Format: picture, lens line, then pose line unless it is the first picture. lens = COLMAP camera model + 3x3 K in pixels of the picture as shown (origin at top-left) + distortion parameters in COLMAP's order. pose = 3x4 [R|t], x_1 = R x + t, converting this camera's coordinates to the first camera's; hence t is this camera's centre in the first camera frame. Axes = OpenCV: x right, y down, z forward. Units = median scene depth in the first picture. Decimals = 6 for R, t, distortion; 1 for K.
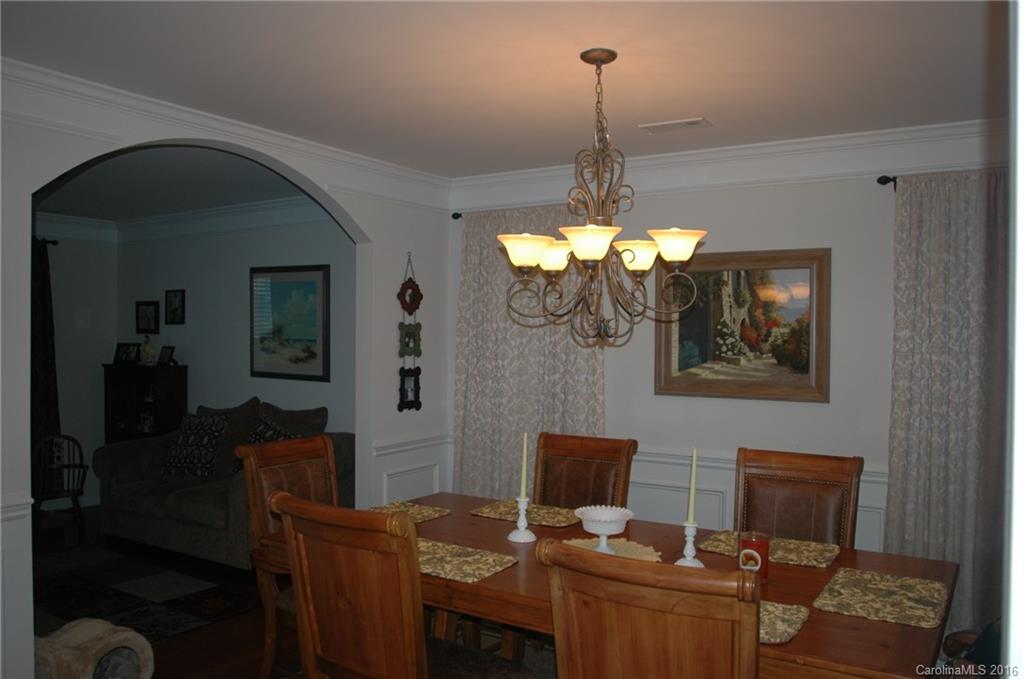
lens RADIAL K [[808.6, 0, 512.0], [0, 808.6, 339.5], [0, 0, 1]] dist [-0.096948, 0.073509]
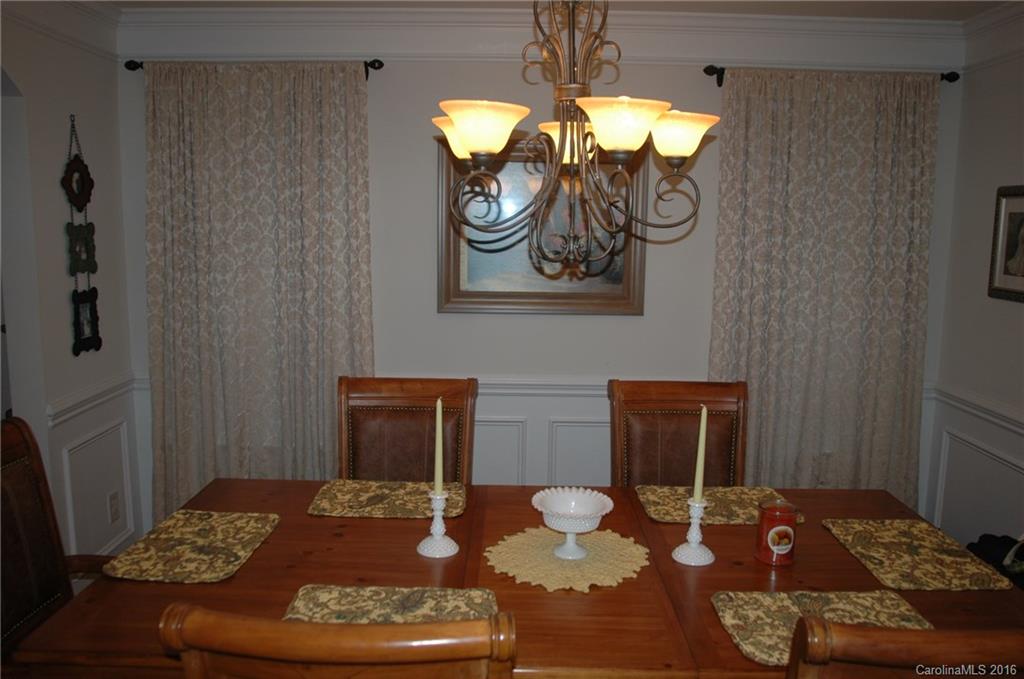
lens RADIAL K [[808.6, 0, 512.0], [0, 808.6, 339.5], [0, 0, 1]] dist [-0.096948, 0.073509]
pose [[0.845969, -0.073723, 0.528111, -0.179259], [-0.003052, 0.989711, 0.143049, -0.020338], [-0.533223, -0.122627, 0.837040, 0.251525]]
